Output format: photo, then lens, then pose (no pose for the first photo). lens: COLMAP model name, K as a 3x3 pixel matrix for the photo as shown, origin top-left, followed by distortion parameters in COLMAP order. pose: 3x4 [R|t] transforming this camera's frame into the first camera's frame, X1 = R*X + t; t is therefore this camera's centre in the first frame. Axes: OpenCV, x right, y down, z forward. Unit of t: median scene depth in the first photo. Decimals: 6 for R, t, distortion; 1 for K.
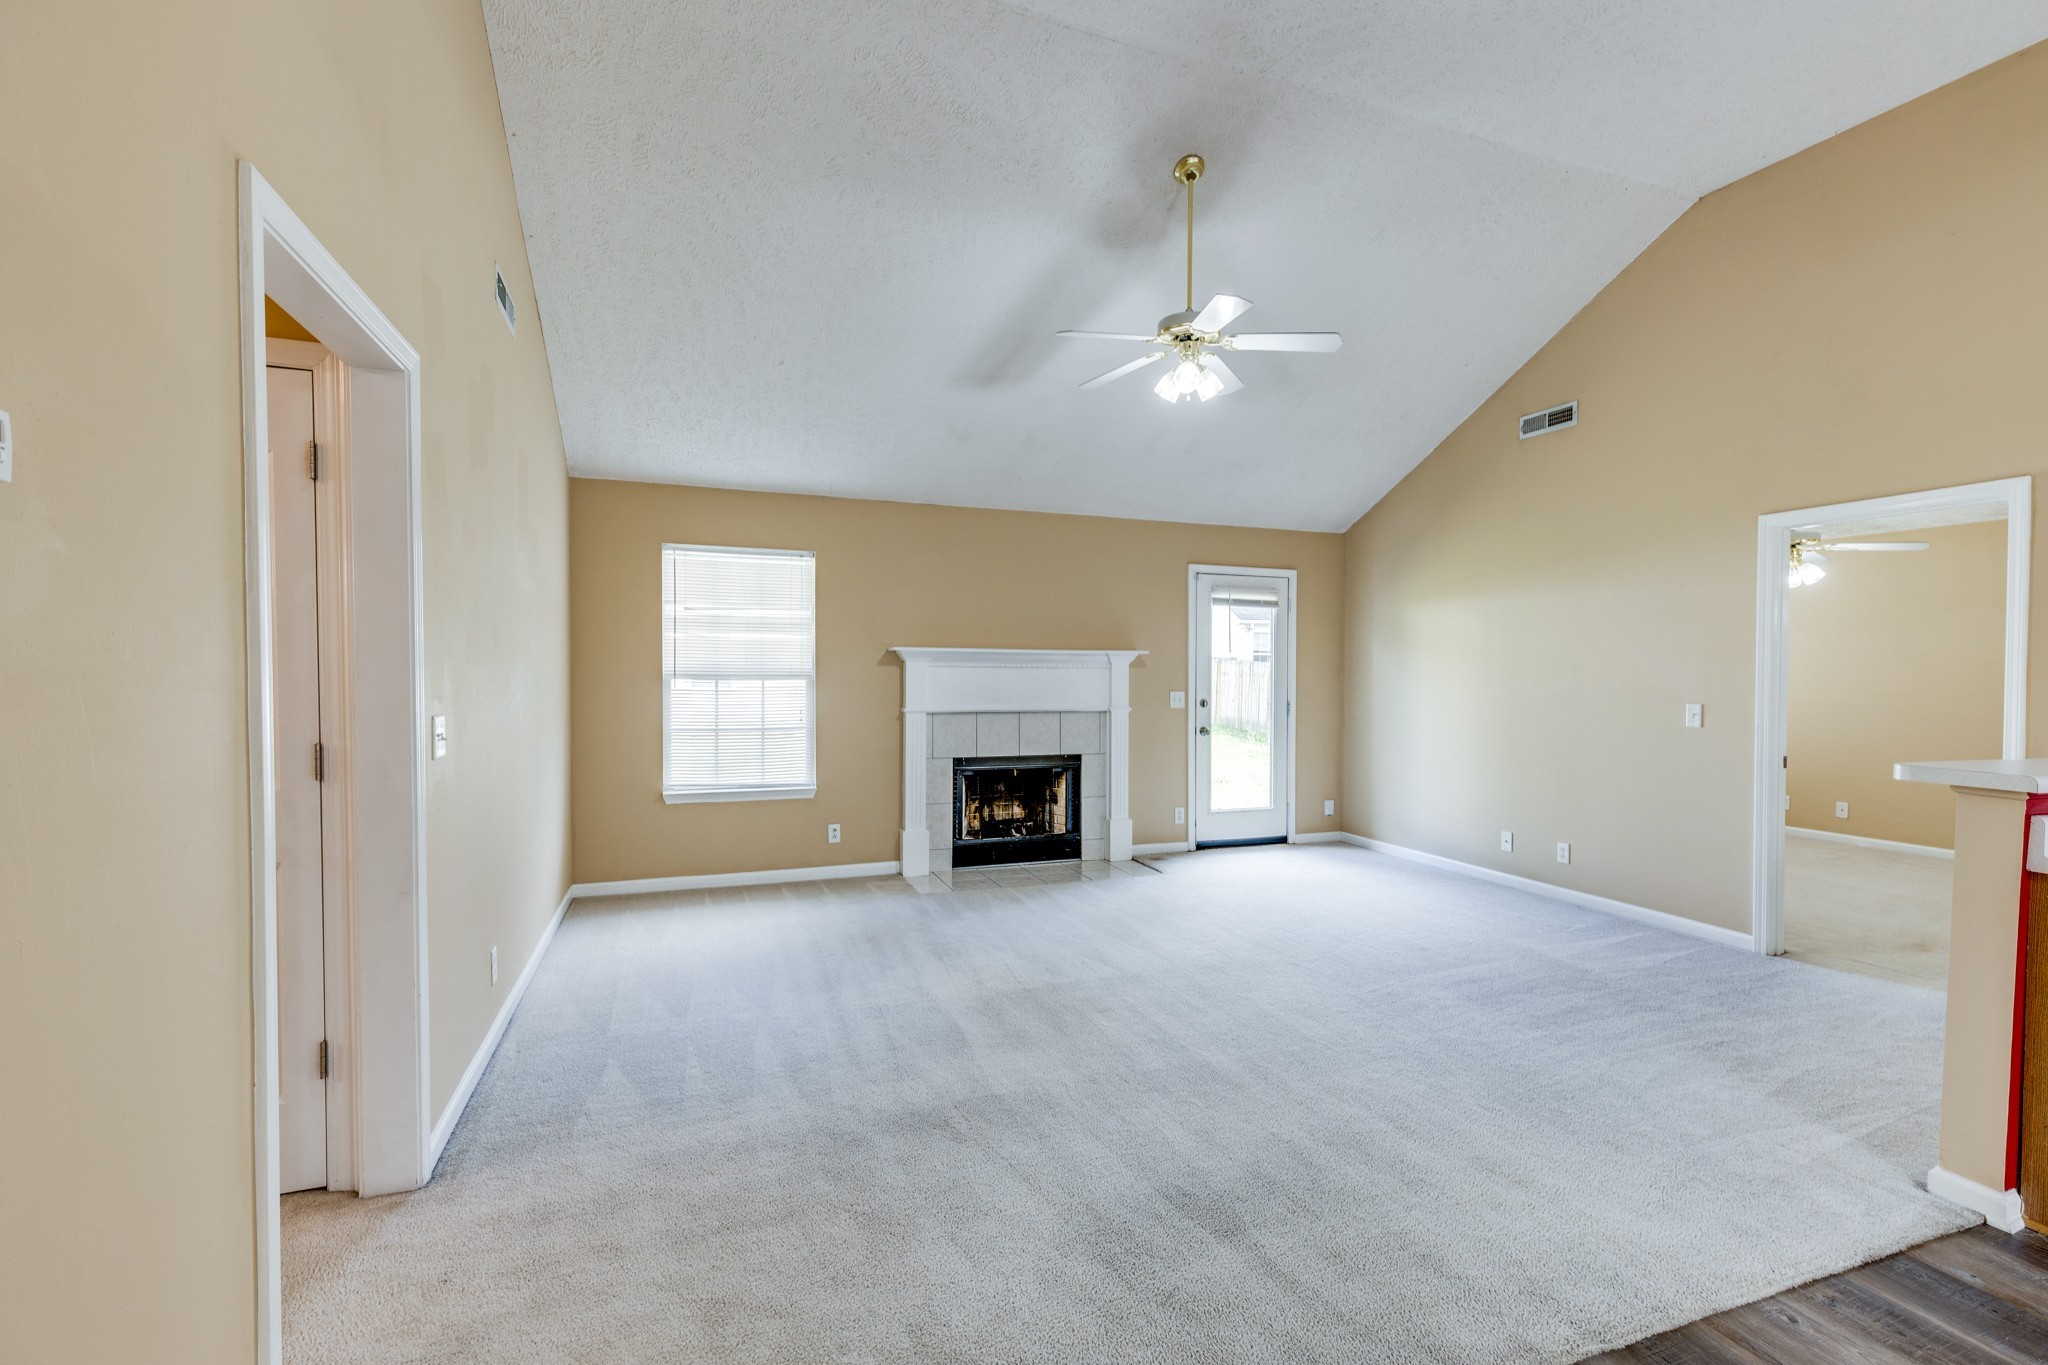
lens RADIAL K [[904.3, 0, 1032.9], [0, 904.3, 698.4], [0, 0, 1]] dist [0.000310, -0.000345]
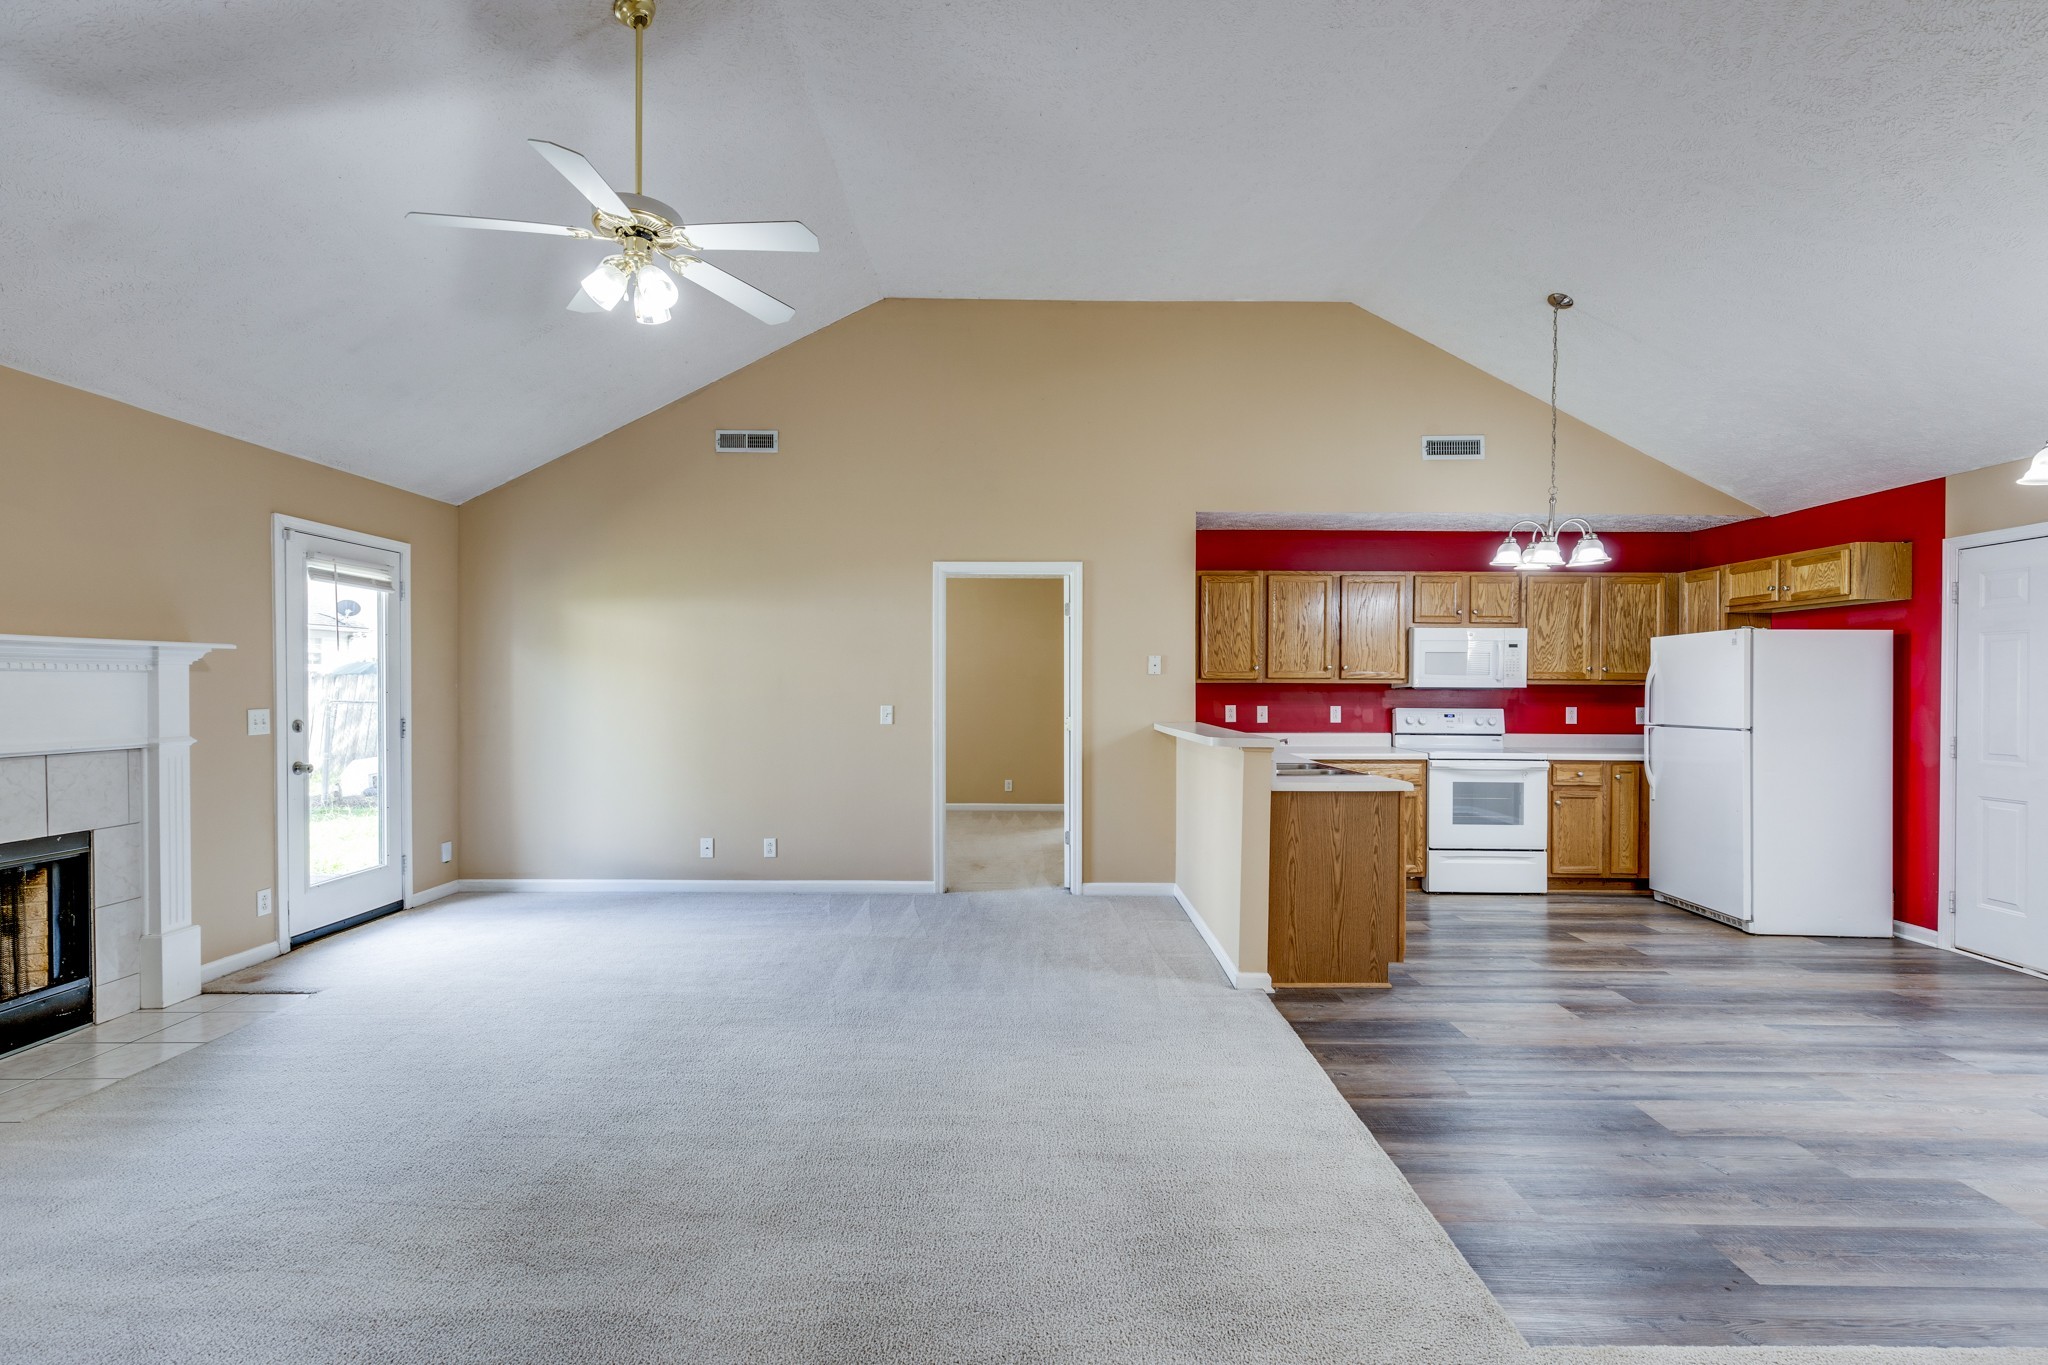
lens RADIAL K [[915.6, 0, 1034.3], [0, 915.6, 688.5], [0, 0, 1]] dist [0.009189, -0.000633]
pose [[0.350152, -0.009537, 0.936644, -0.275258], [0.024952, 0.999688, 0.000850, -0.009751], [-0.936360, 0.023074, 0.350281, 0.275402]]
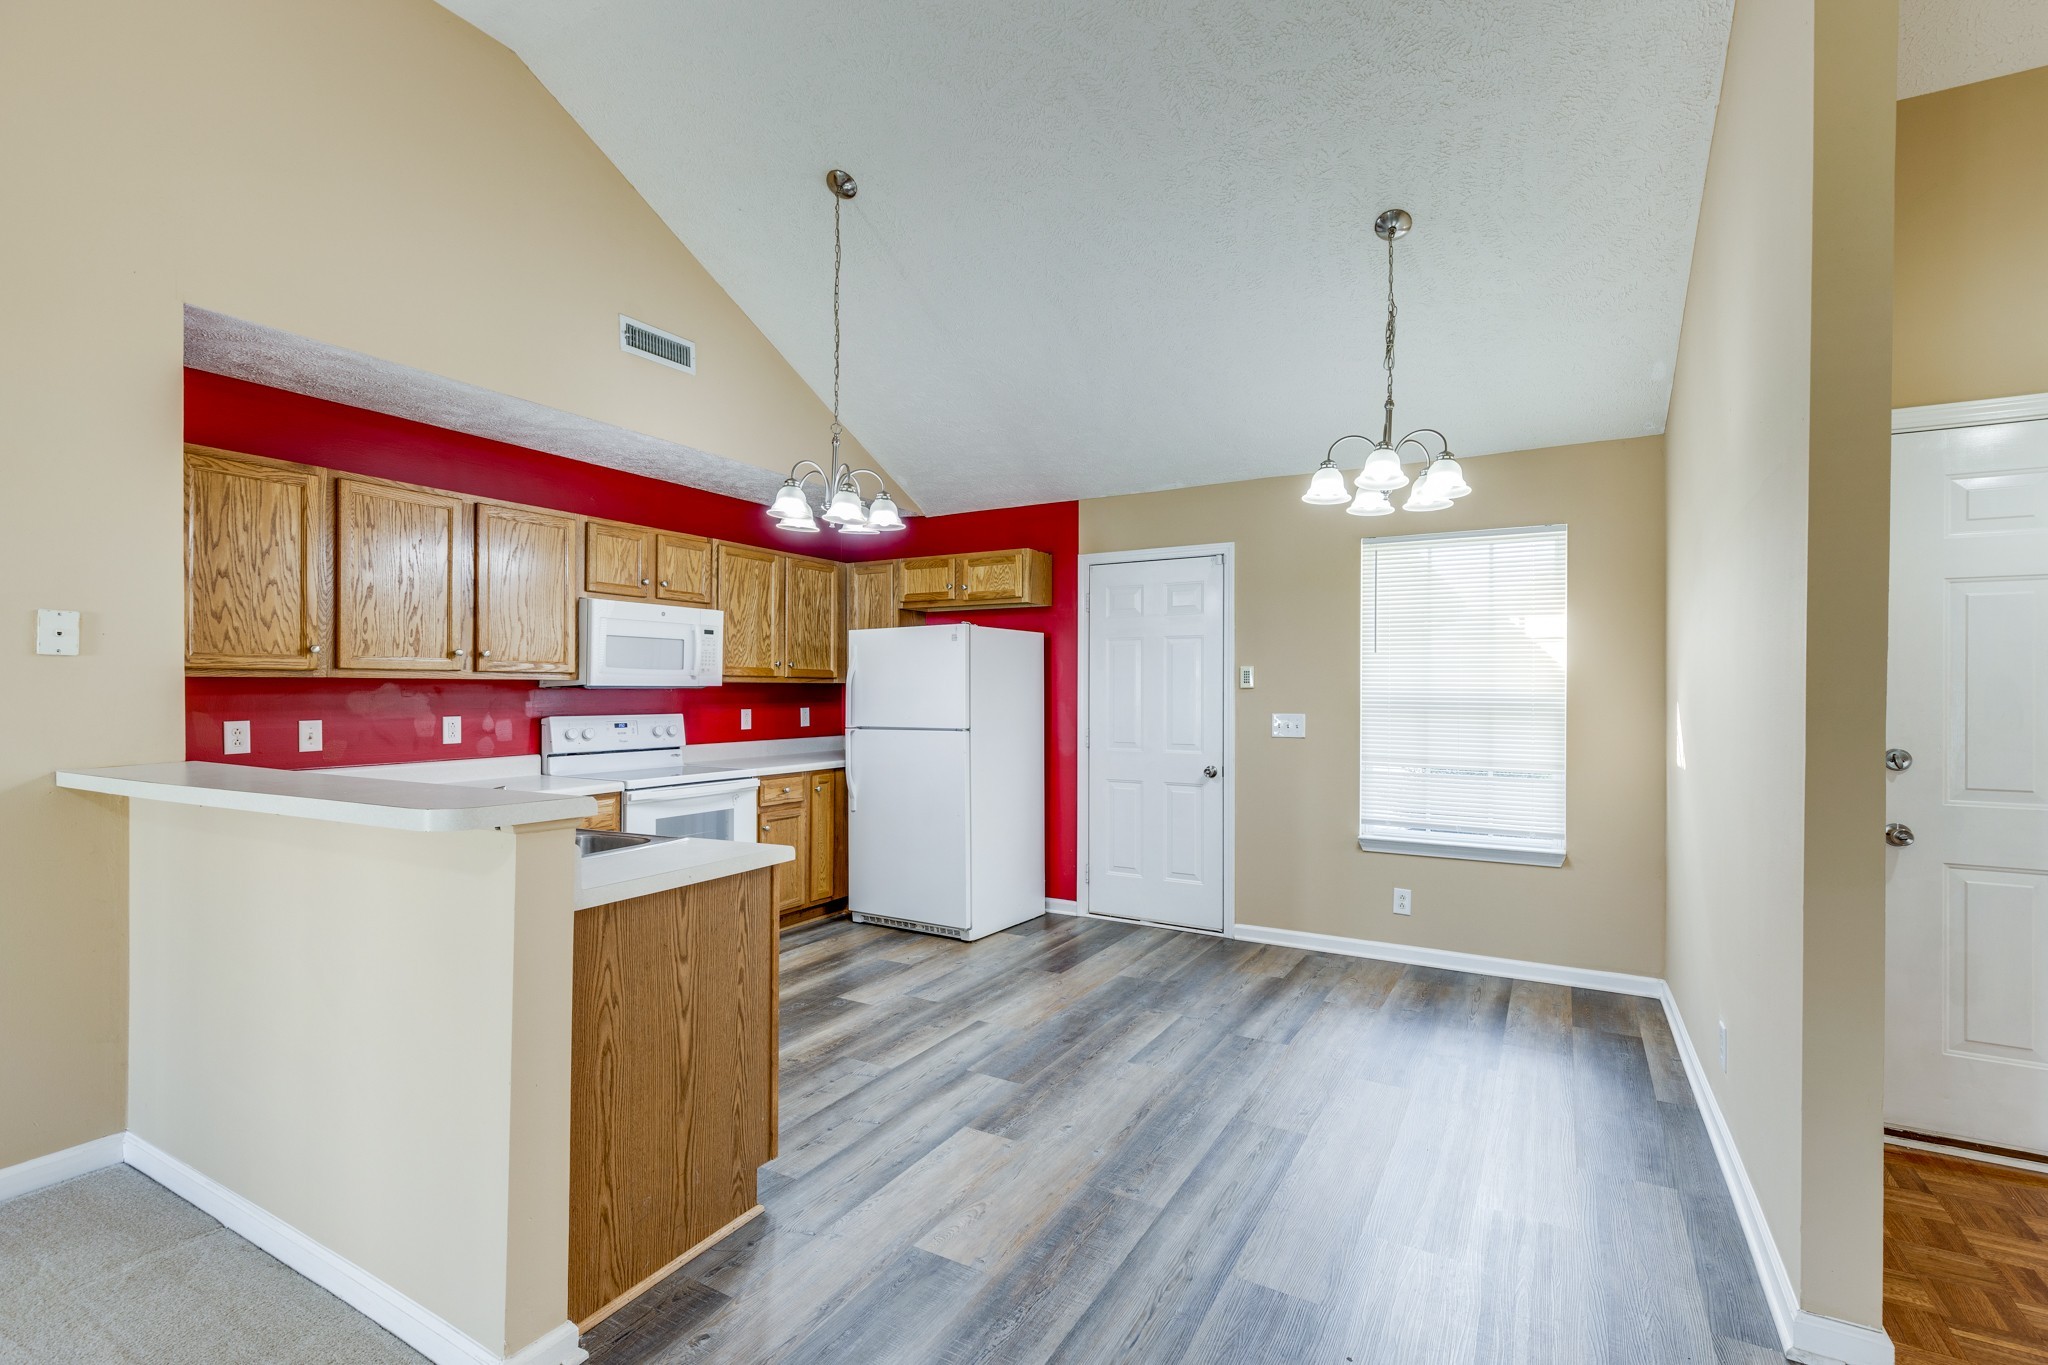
lens RADIAL K [[915.6, 0, 1034.3], [0, 915.6, 688.5], [0, 0, 1]] dist [0.009189, -0.000633]
pose [[-0.643185, -0.009472, 0.765652, 0.064026], [0.013911, 0.999614, 0.024052, -0.009588], [-0.765585, 0.026121, -0.642805, 0.419403]]
